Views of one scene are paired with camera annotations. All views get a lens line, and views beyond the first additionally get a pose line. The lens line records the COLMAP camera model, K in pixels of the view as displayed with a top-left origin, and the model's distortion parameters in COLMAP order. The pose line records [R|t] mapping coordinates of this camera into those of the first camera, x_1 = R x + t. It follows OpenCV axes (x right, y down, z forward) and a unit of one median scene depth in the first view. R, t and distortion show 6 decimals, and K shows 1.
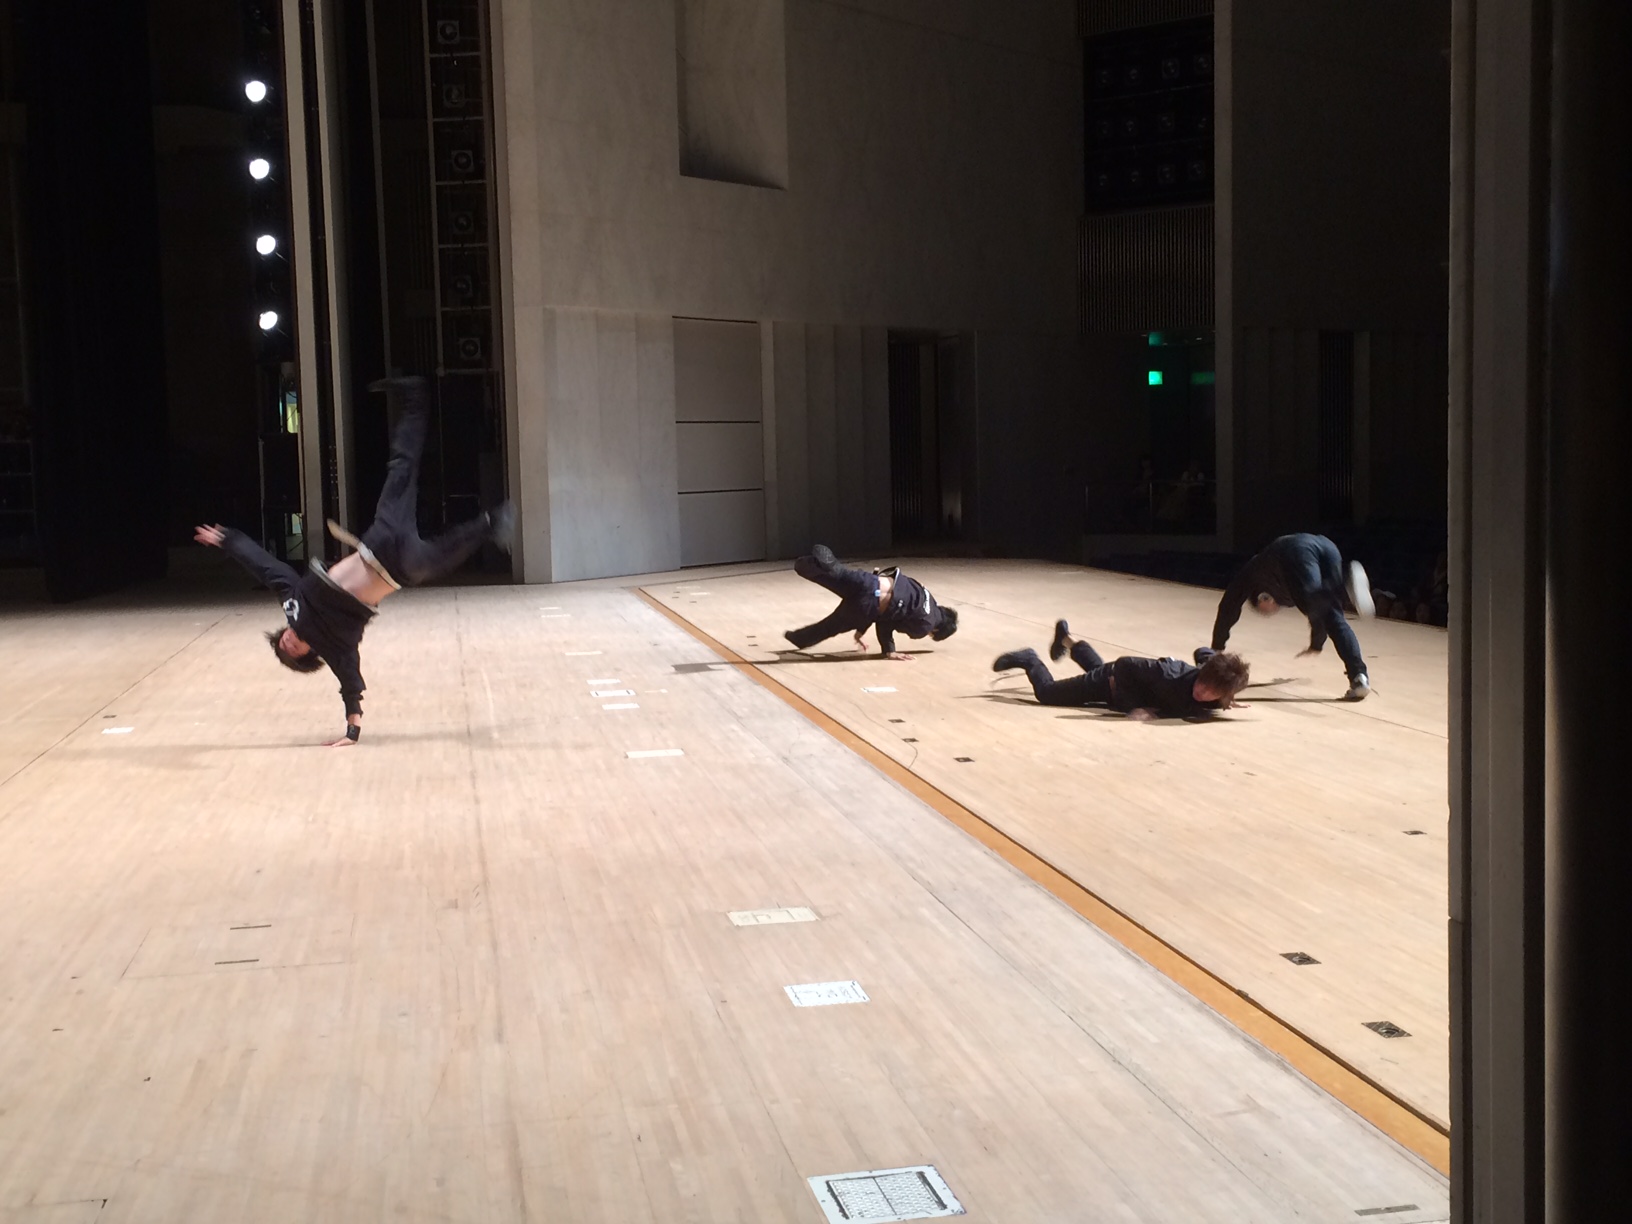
lens RADIAL K [[1940.2, 0, 821.3], [0, 1940.2, 619.5], [0, 0, 1]] dist [0.050688, 0.000000]
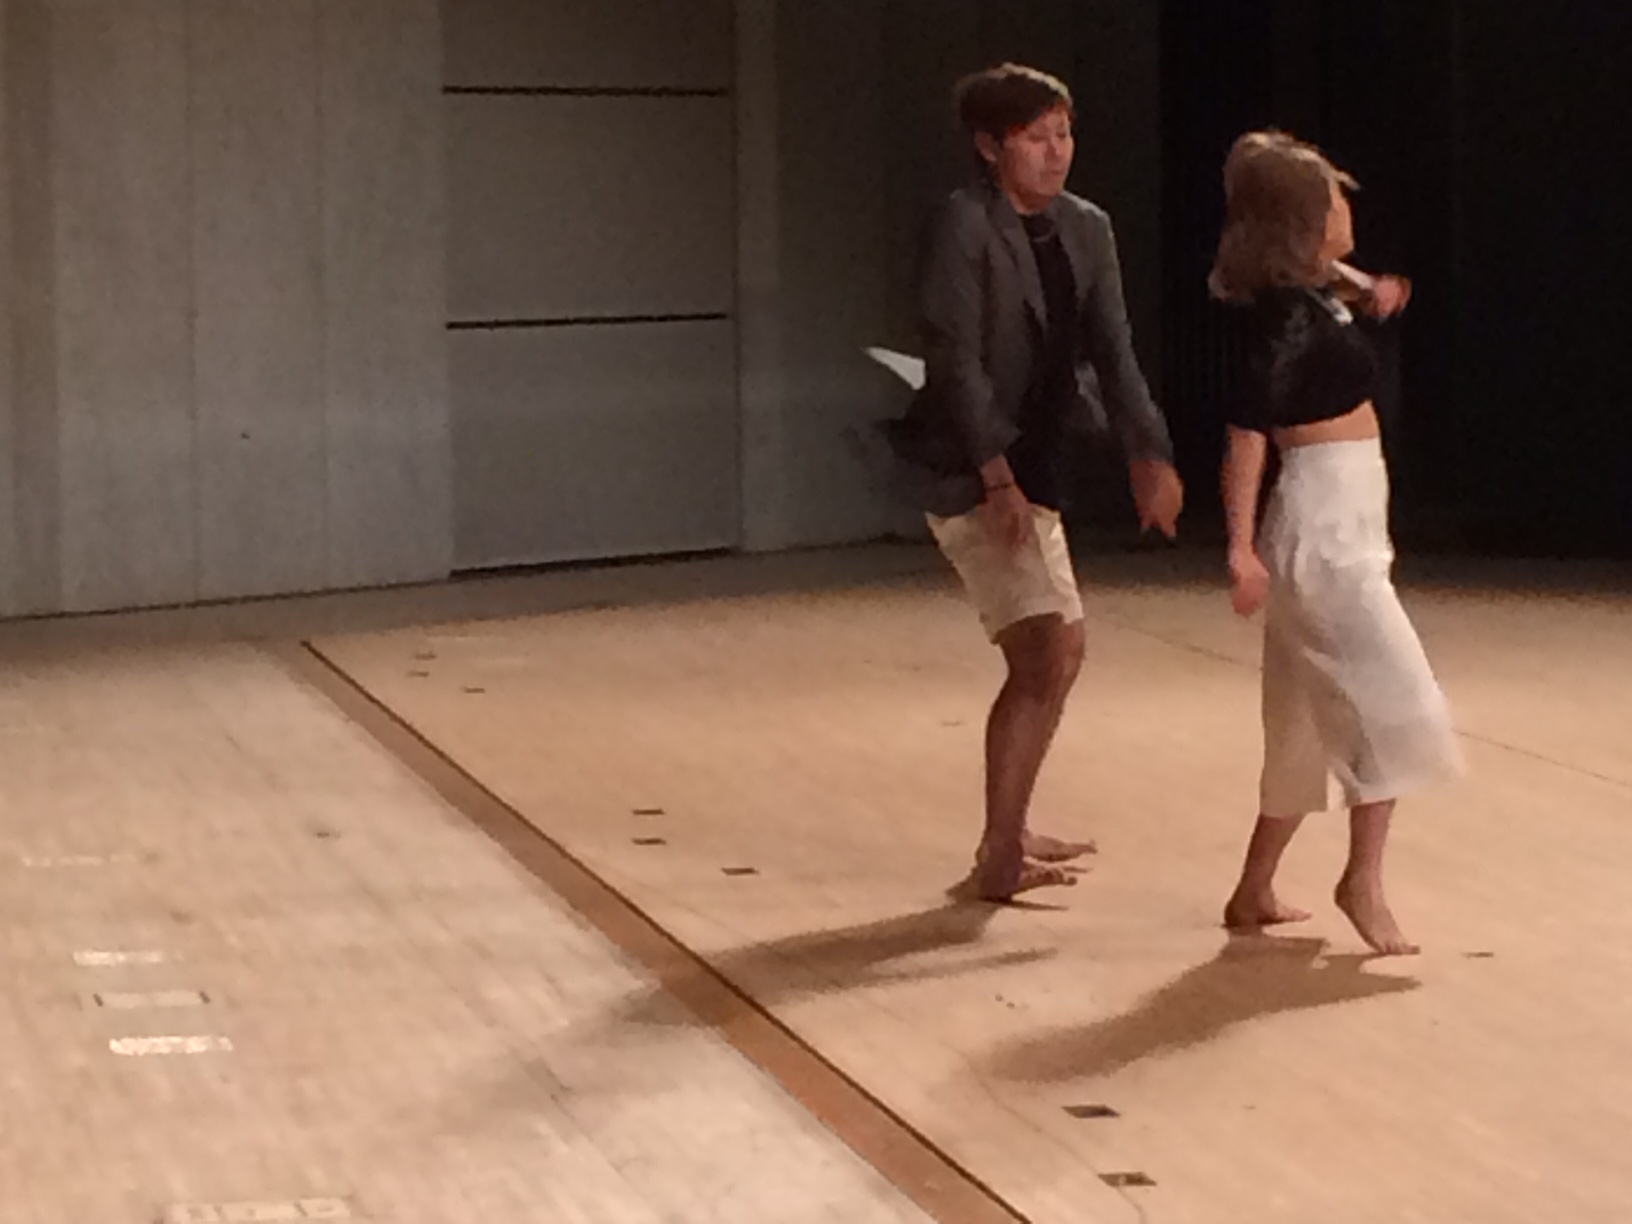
lens RADIAL K [[6408.6, 0, 815.0], [0, 6408.6, 611.5], [0, 0, 1]] dist [-0.007157, 0.000000]
pose [[0.999597, 0.013600, -0.024933, 0.021649], [-0.014113, 0.999690, -0.020526, -0.003018], [0.024646, 0.020869, 0.999478, 0.029108]]
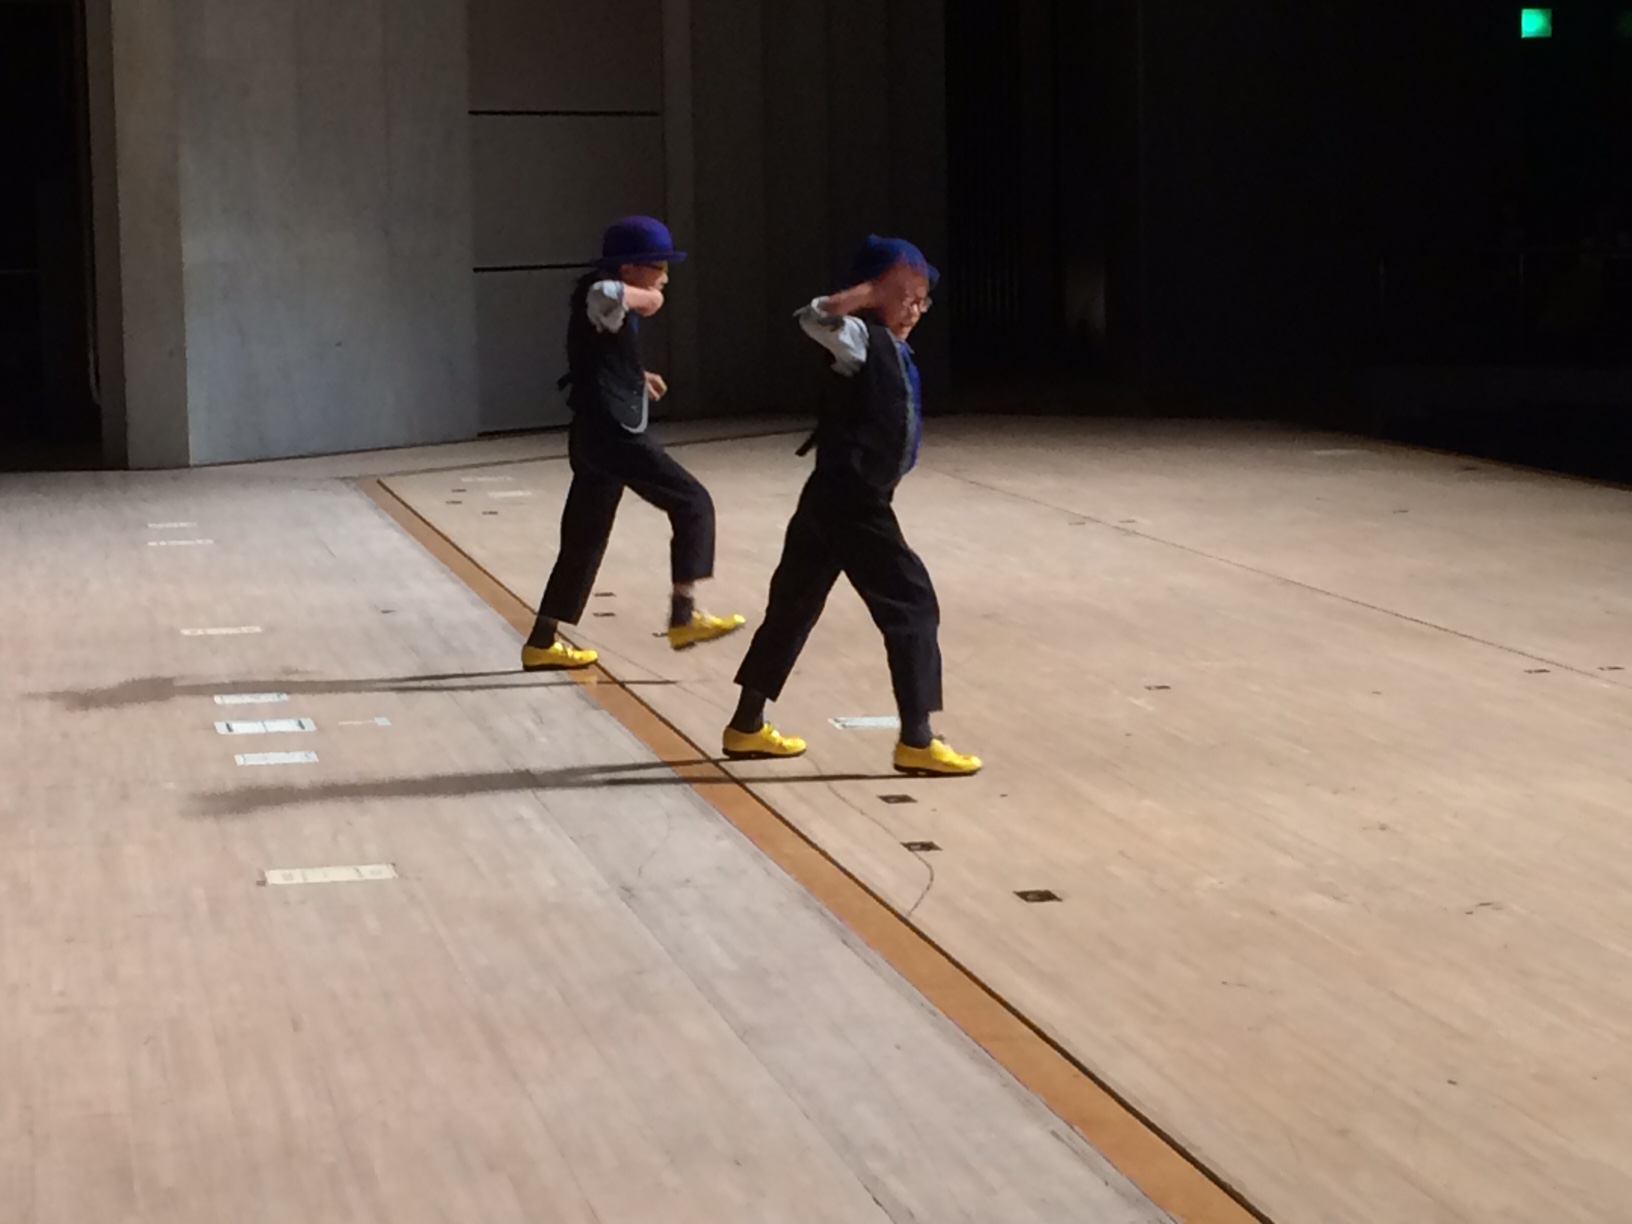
lens RADIAL K [[4158.4, 0, 824.4], [0, 4158.4, 607.9], [0, 0, 1]] dist [0.048367, 0.000000]
pose [[0.999980, 0.006206, -0.001080, 0.024871], [-0.006187, 0.999848, 0.016270, -0.006039], [0.001180, -0.016263, 0.999867, 0.070995]]
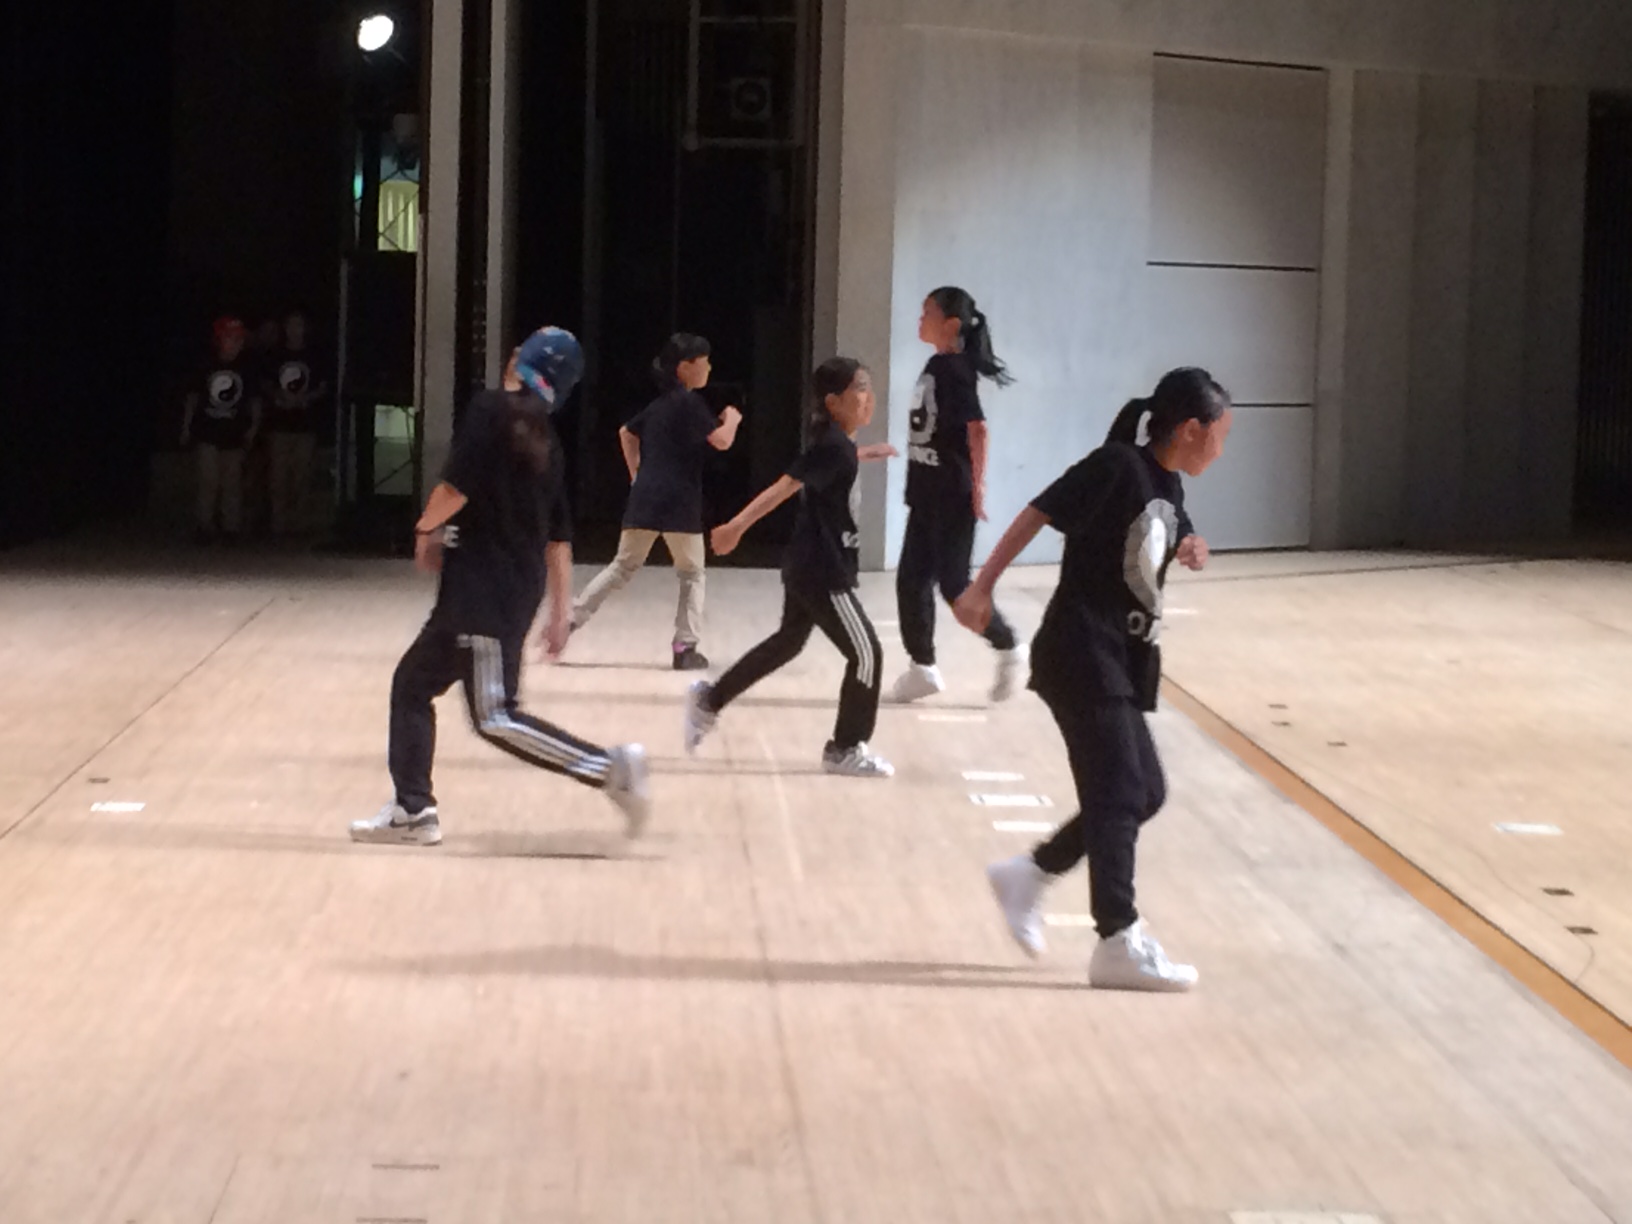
lens RADIAL K [[4056.2, 0, 812.7], [0, 4056.2, 619.7], [0, 0, 1]] dist [0.026879, 0.000000]
pose [[0.987360, 0.061137, -0.146225, -0.003845], [-0.062129, 0.998066, -0.002223, -0.005929], [0.145806, 0.011280, 0.989249, -0.112475]]
